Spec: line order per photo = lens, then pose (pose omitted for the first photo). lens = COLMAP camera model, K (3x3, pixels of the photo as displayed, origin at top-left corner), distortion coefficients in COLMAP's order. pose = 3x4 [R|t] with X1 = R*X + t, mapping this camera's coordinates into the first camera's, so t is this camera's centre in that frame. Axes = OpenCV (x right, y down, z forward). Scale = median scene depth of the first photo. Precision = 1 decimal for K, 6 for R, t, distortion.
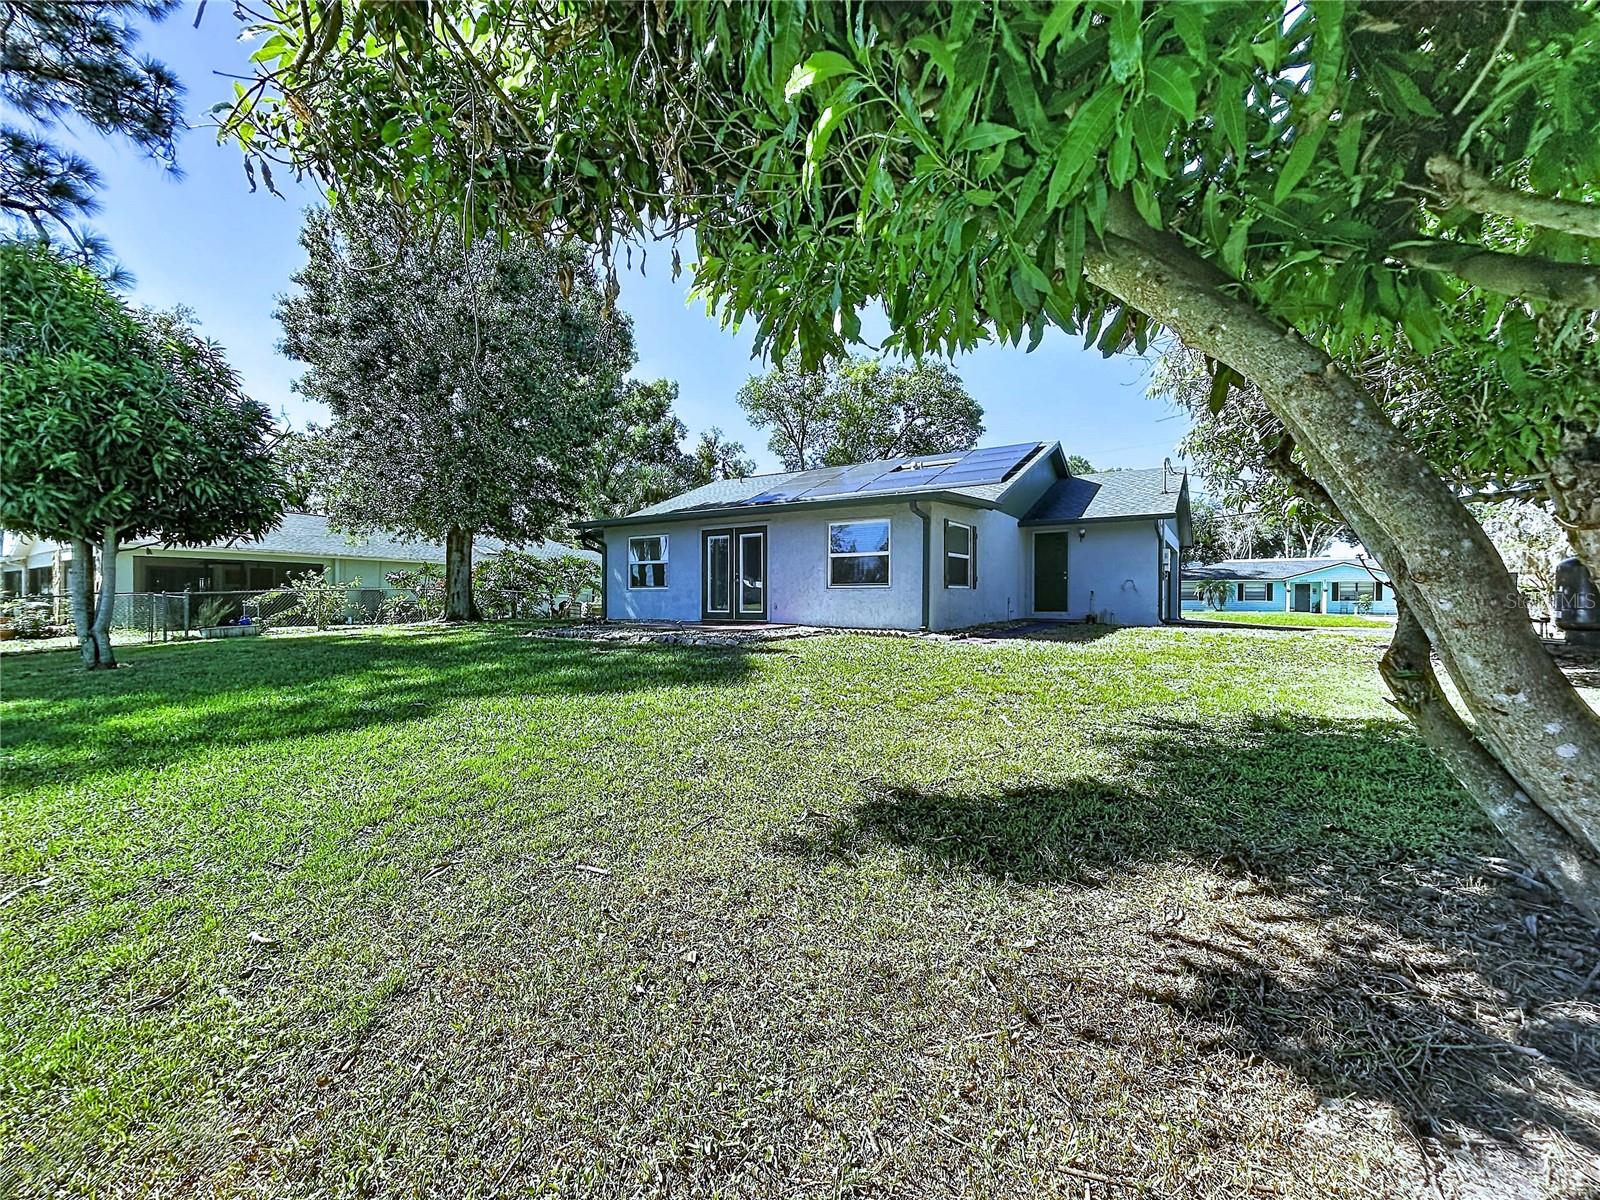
lens RADIAL K [[667.6, 0, 801.2], [0, 667.6, 605.4], [0, 0, 1]] dist [-0.004696, -0.000127]
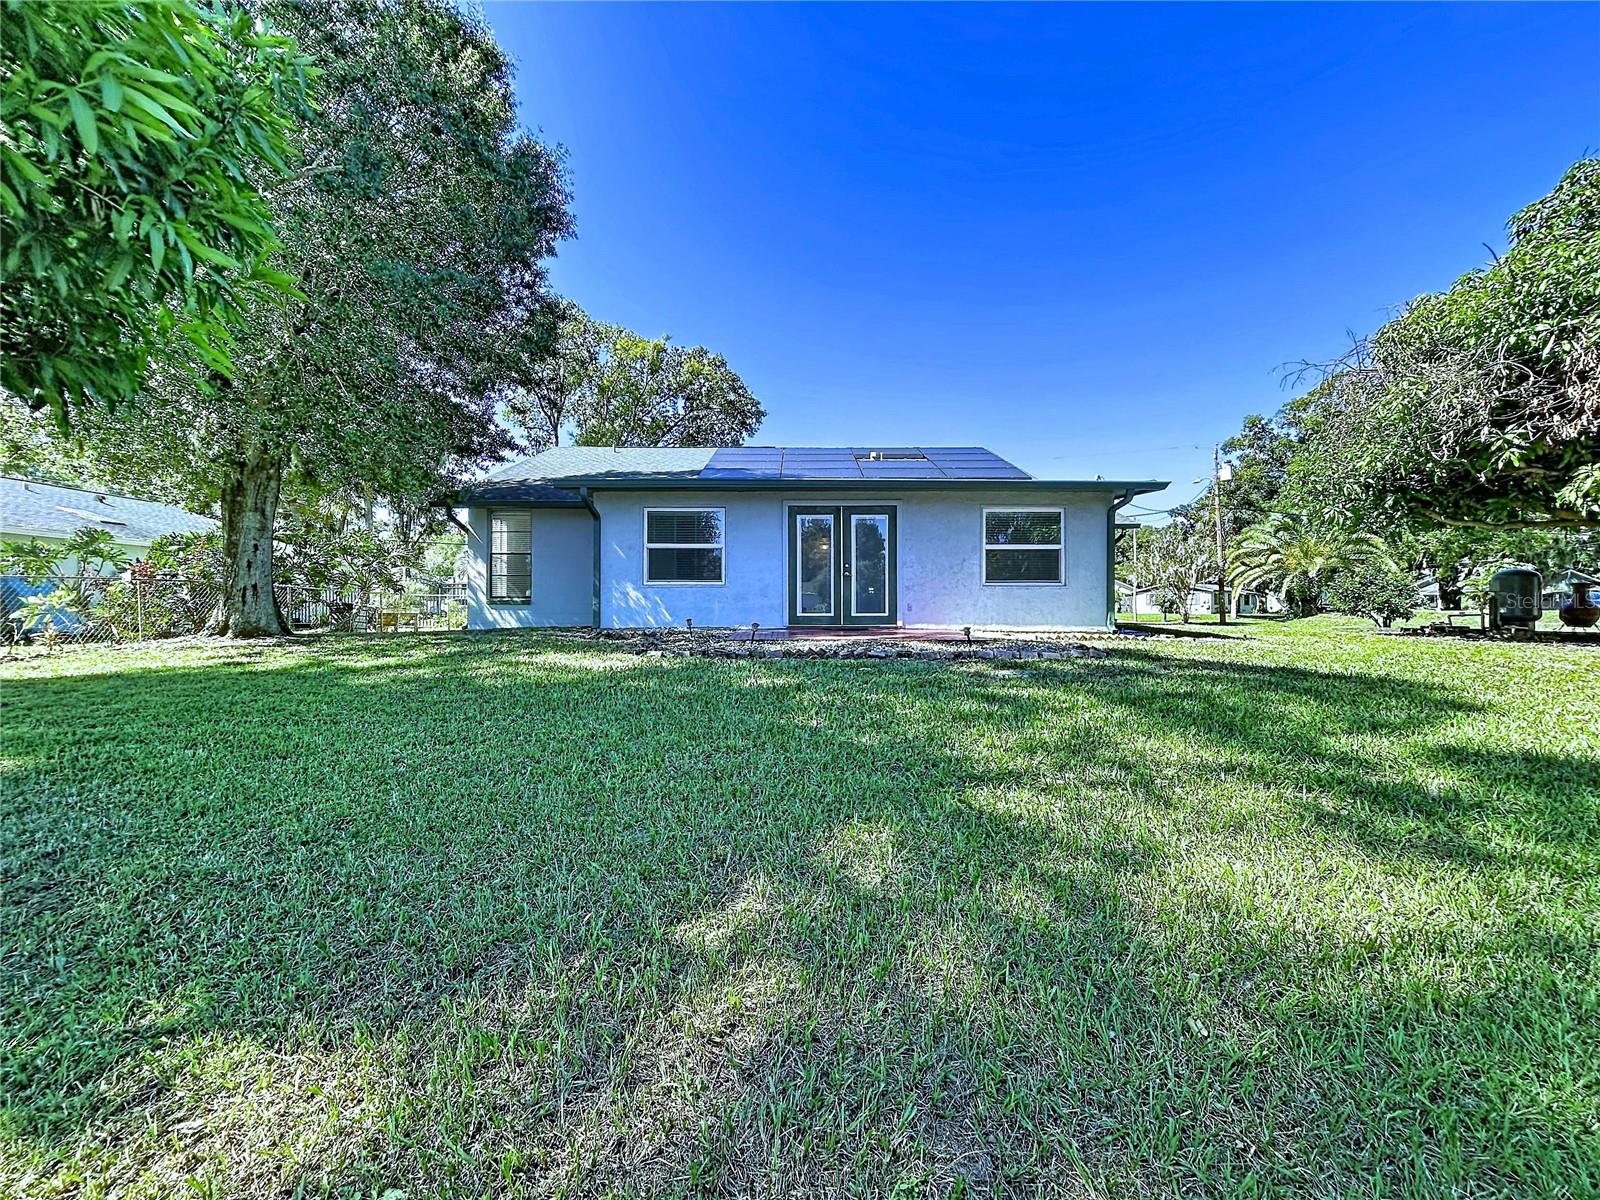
lens RADIAL K [[651.2, 0, 797.0], [0, 651.2, 608.1], [0, 0, 1]] dist [0.001785, -0.000045]
pose [[0.840877, -0.006081, 0.541193, -0.206788], [0.005306, 0.999981, 0.002992, -0.000393], [-0.541201, 0.000355, 0.840893, 0.149681]]
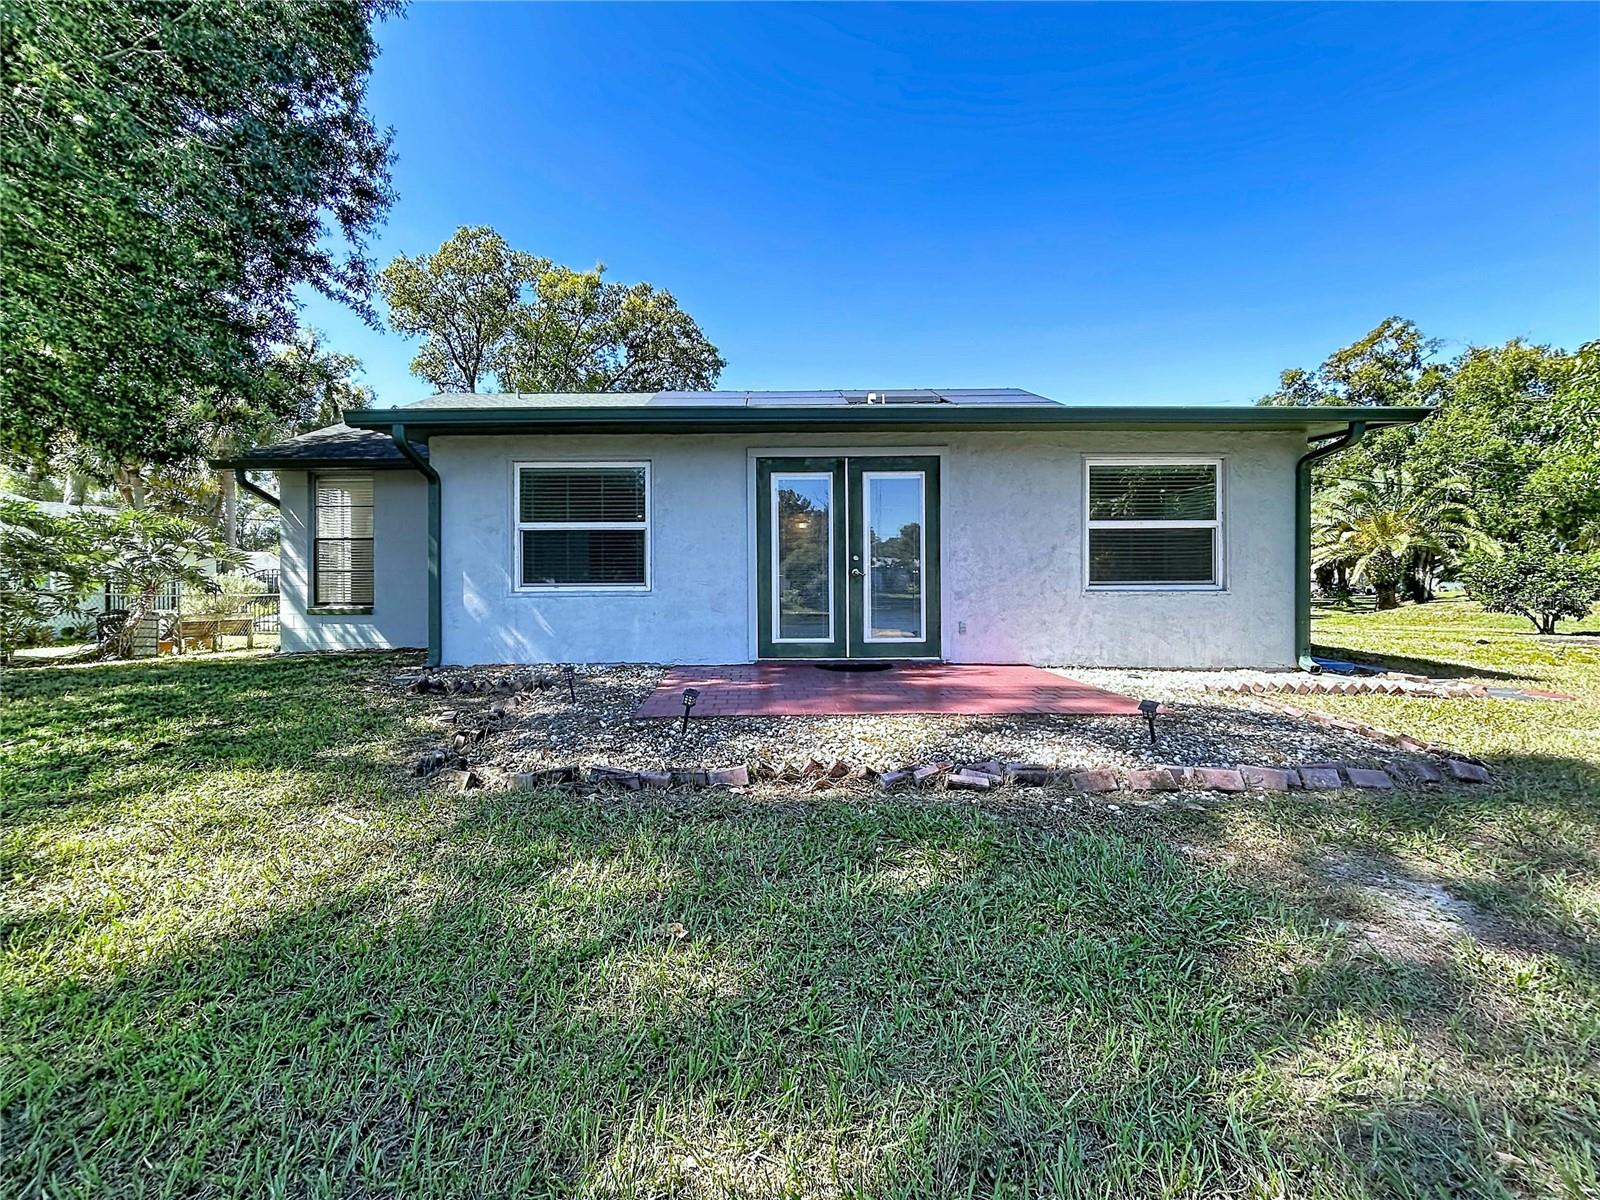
lens RADIAL K [[709.5, 0, 759.9], [0, 709.5, 592.6], [0, 0, 1]] dist [-0.000381, -0.000406]
pose [[0.842779, -0.011520, 0.538136, -0.154962], [0.011120, 0.999930, 0.003991, -0.009875], [-0.538144, 0.002621, 0.842849, 0.234563]]
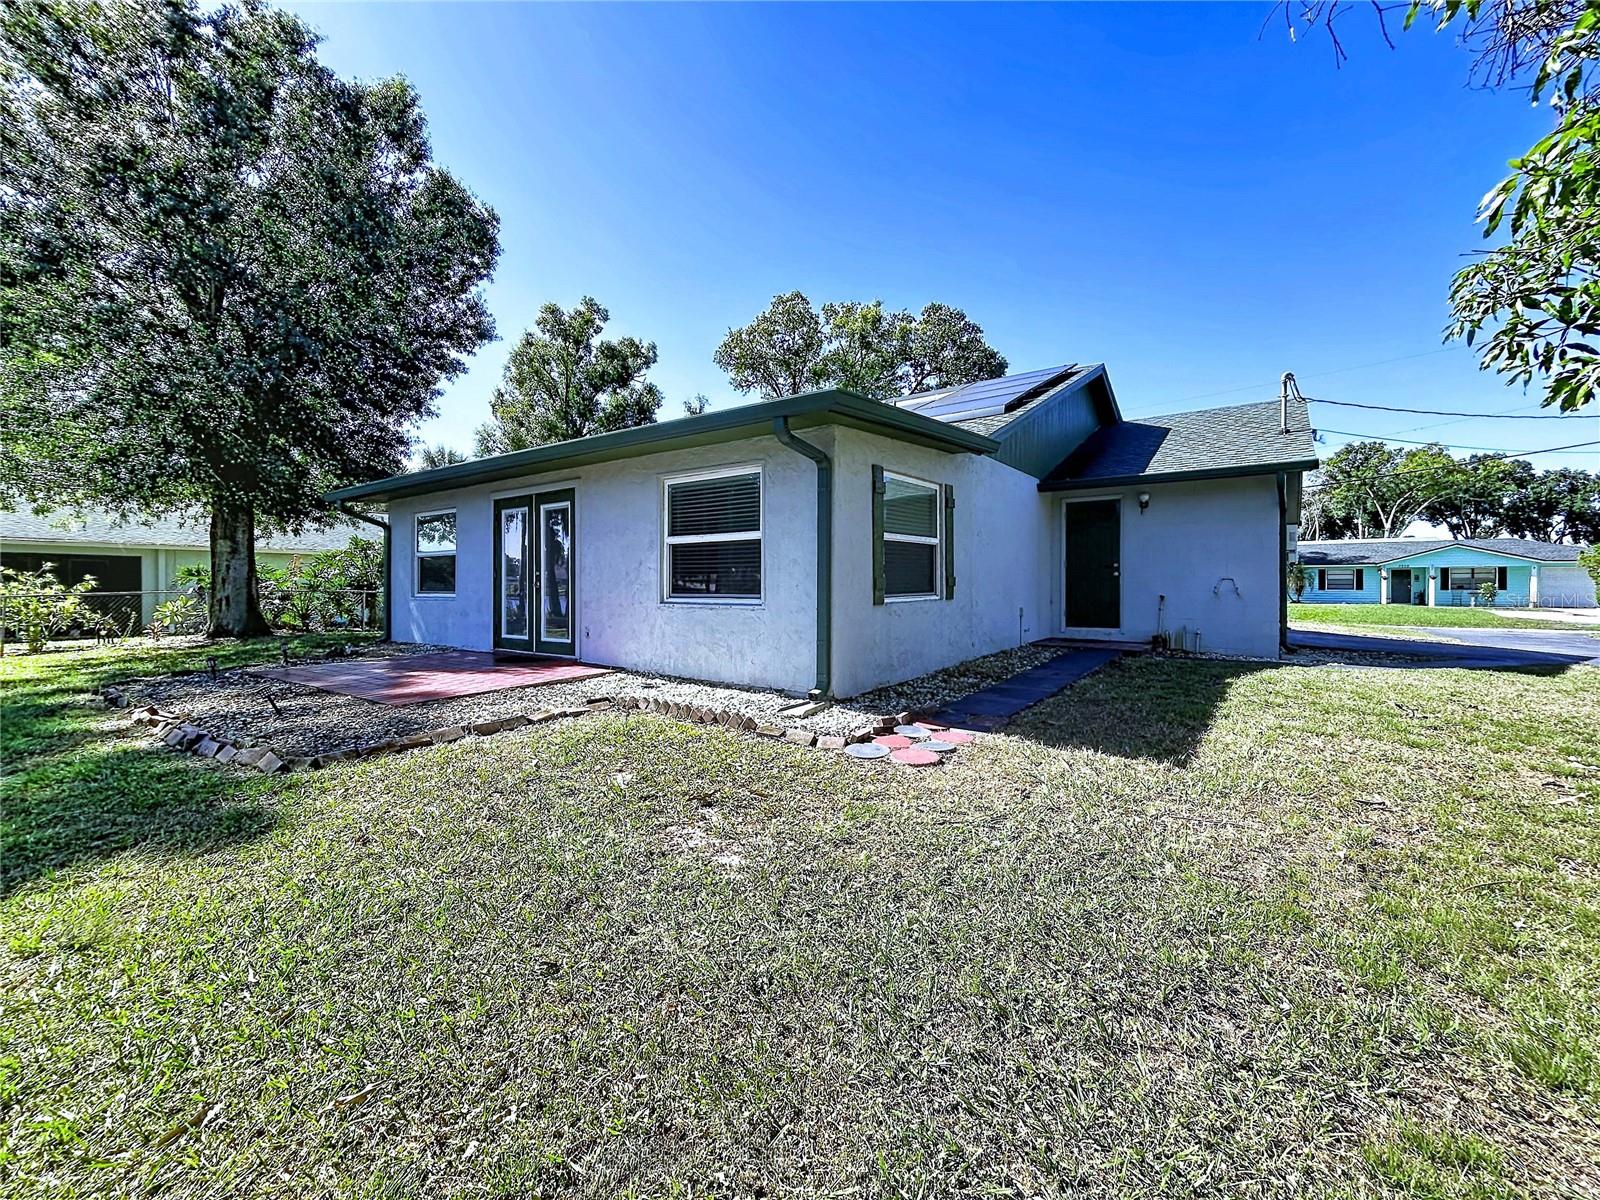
lens RADIAL K [[667.6, 0, 801.4], [0, 667.6, 585.0], [0, 0, 1]] dist [-0.004696, -0.000127]
pose [[0.998545, -0.004883, -0.053709, 0.061218], [0.004443, 0.999956, -0.008317, -0.011850], [0.053747, 0.008066, 0.998522, 0.163430]]
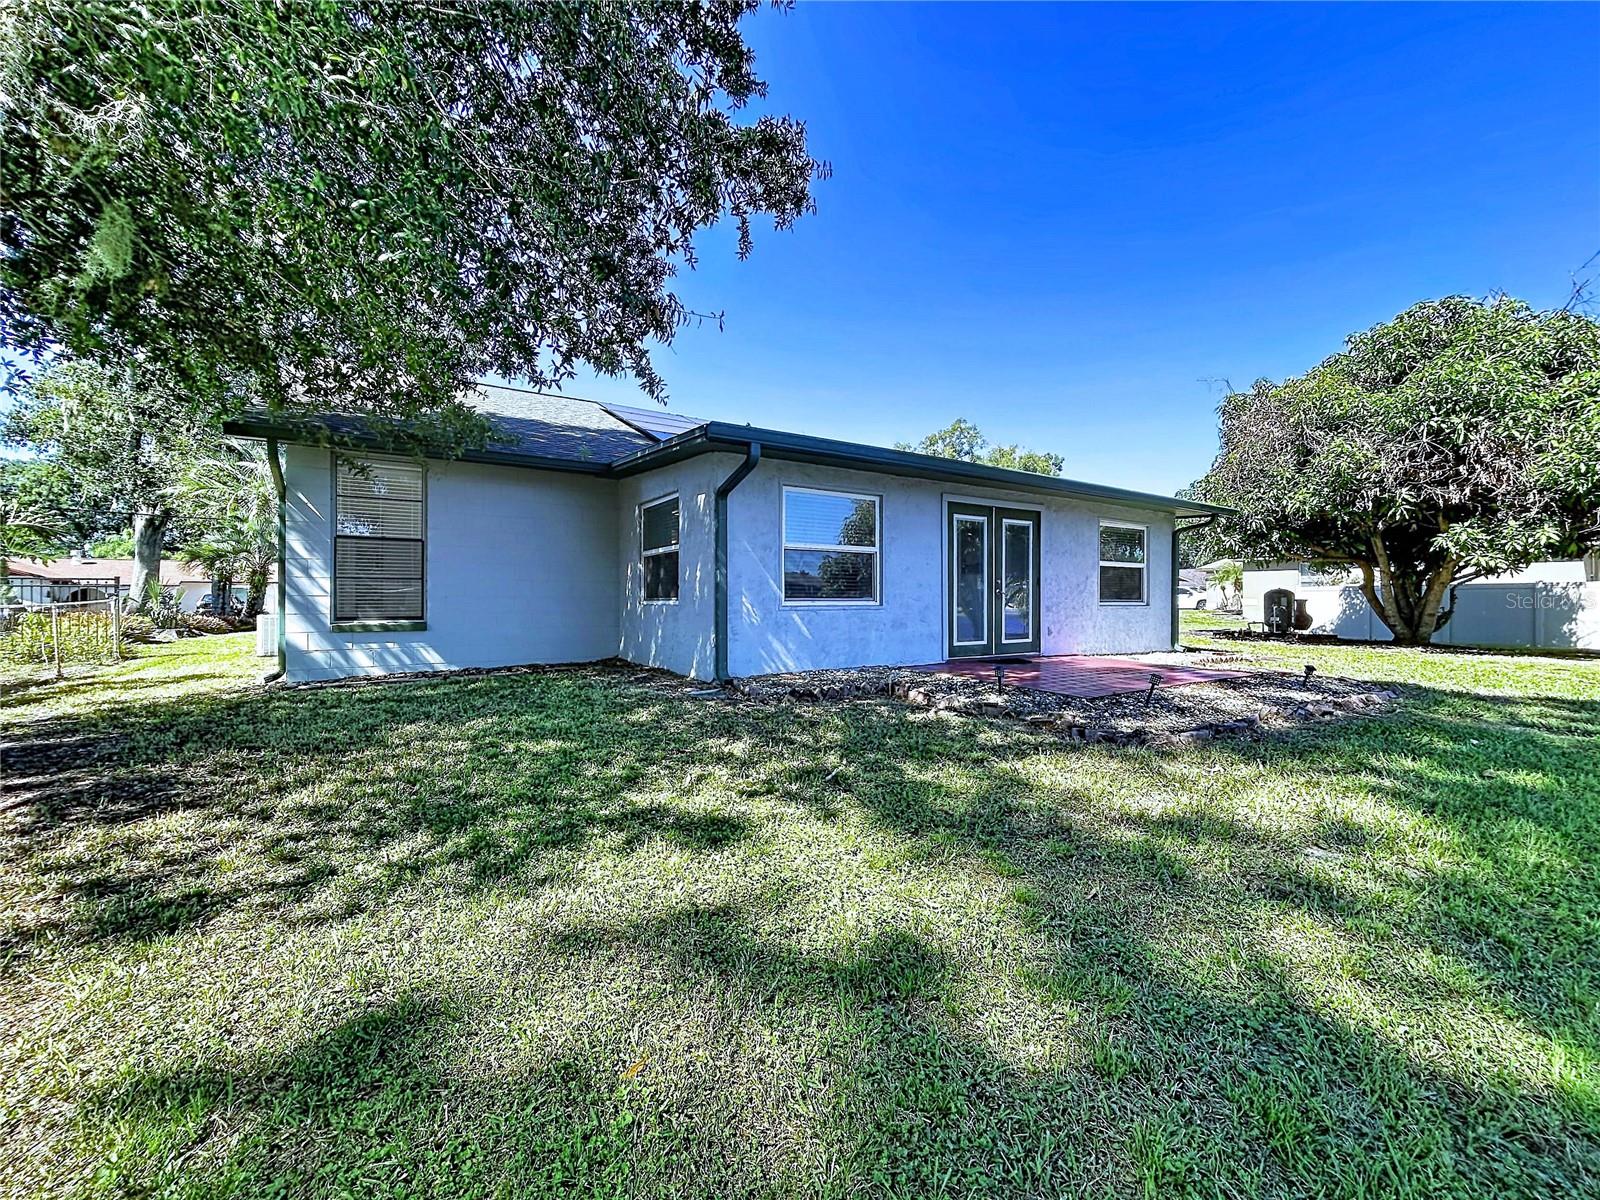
lens RADIAL K [[651.2, 0, 791.1], [0, 651.2, 593.0], [0, 0, 1]] dist [0.001785, -0.000045]
pose [[0.420372, 0.004381, 0.907341, -0.272545], [0.003129, 0.999975, -0.006278, -0.012478], [-0.907346, 0.005479, 0.420348, 0.345054]]
